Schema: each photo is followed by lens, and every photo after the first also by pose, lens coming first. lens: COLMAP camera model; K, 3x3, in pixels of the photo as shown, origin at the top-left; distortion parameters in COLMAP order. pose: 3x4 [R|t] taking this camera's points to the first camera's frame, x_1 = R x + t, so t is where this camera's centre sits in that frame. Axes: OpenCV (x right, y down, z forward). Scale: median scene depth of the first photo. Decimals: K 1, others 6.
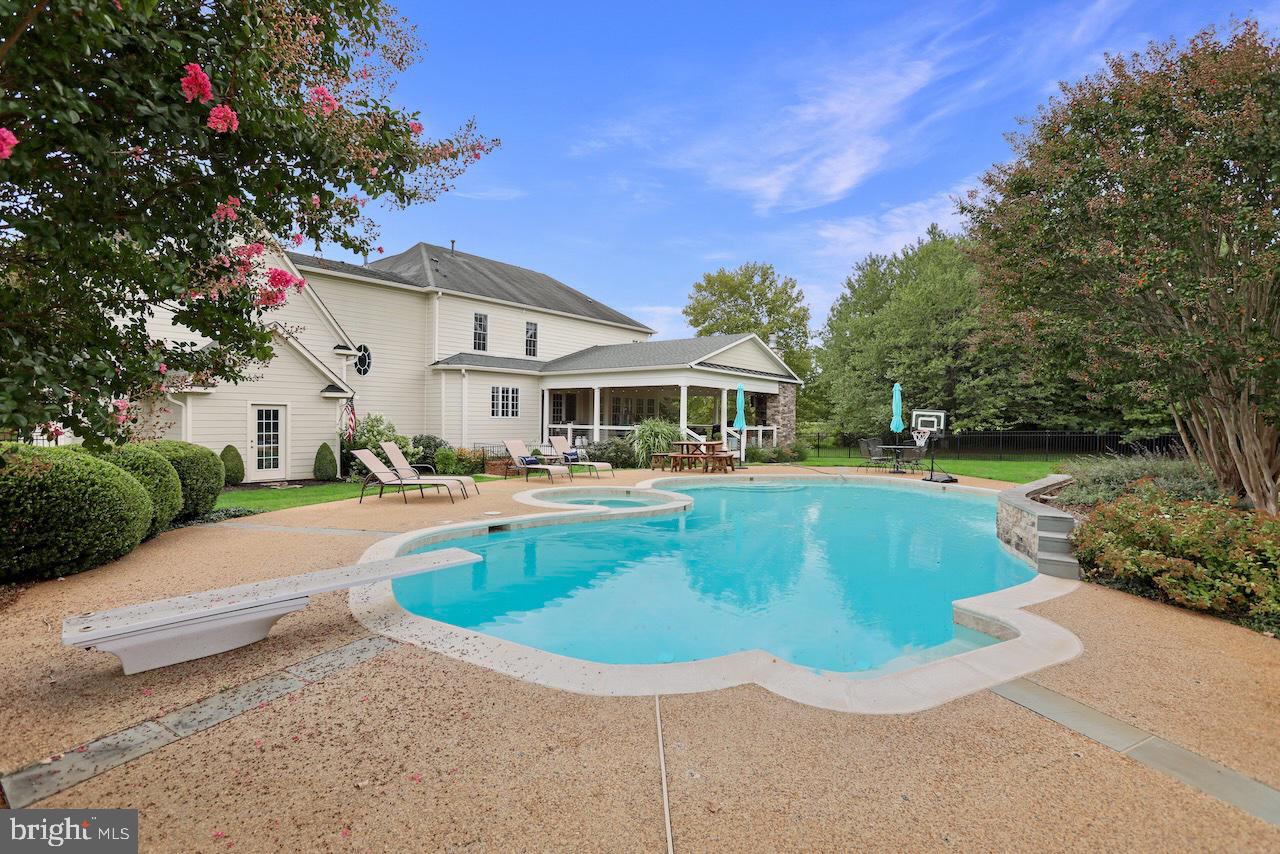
lens RADIAL K [[601.2, 0, 640.0], [0, 601.2, 427.0], [0, 0, 1]] dist [-0.060193, 0.021249]
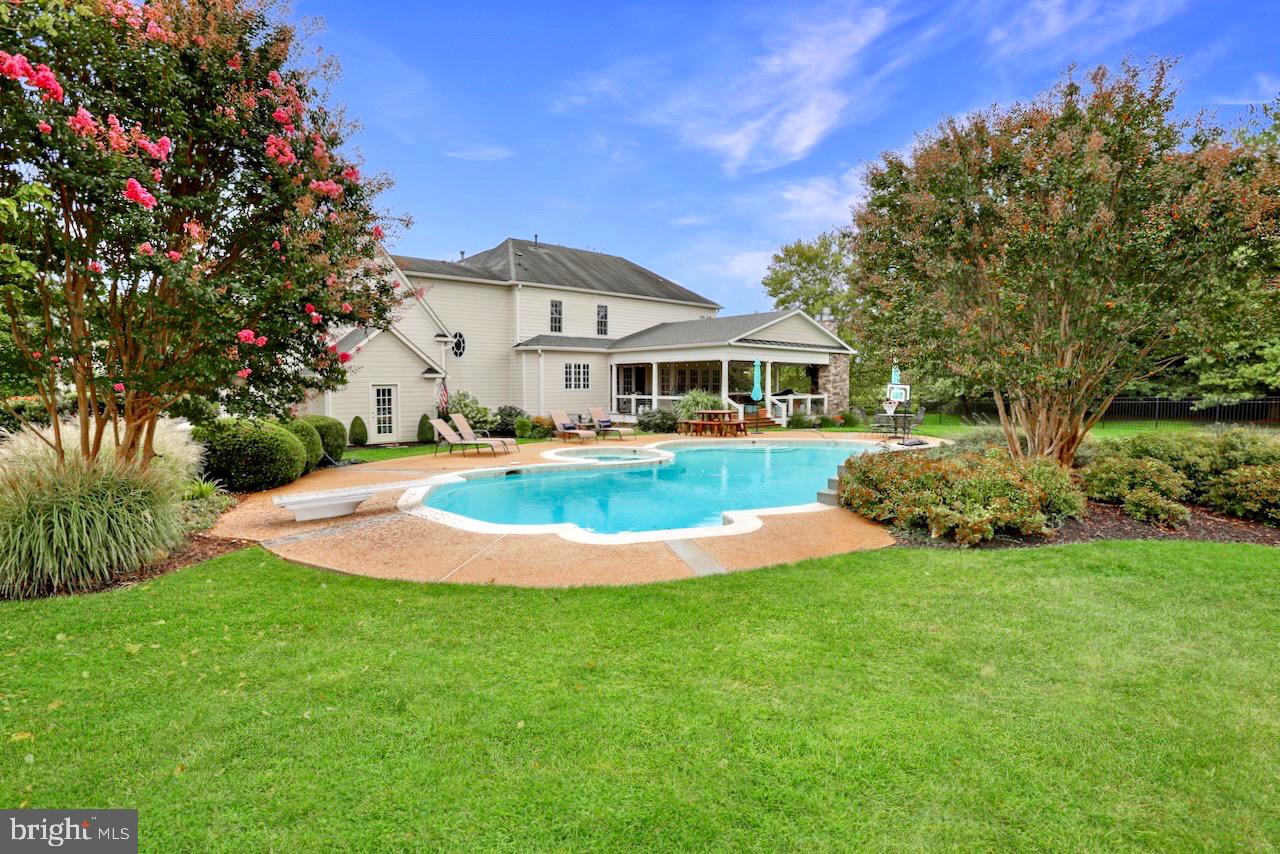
lens RADIAL K [[603.7, 0, 641.2], [0, 603.7, 418.6], [0, 0, 1]] dist [-0.075589, 0.000092]
pose [[0.983180, -0.003154, -0.182609, 0.113608], [0.010889, 0.999085, 0.041370, -0.007403], [0.182312, -0.042663, 0.982315, -0.131278]]
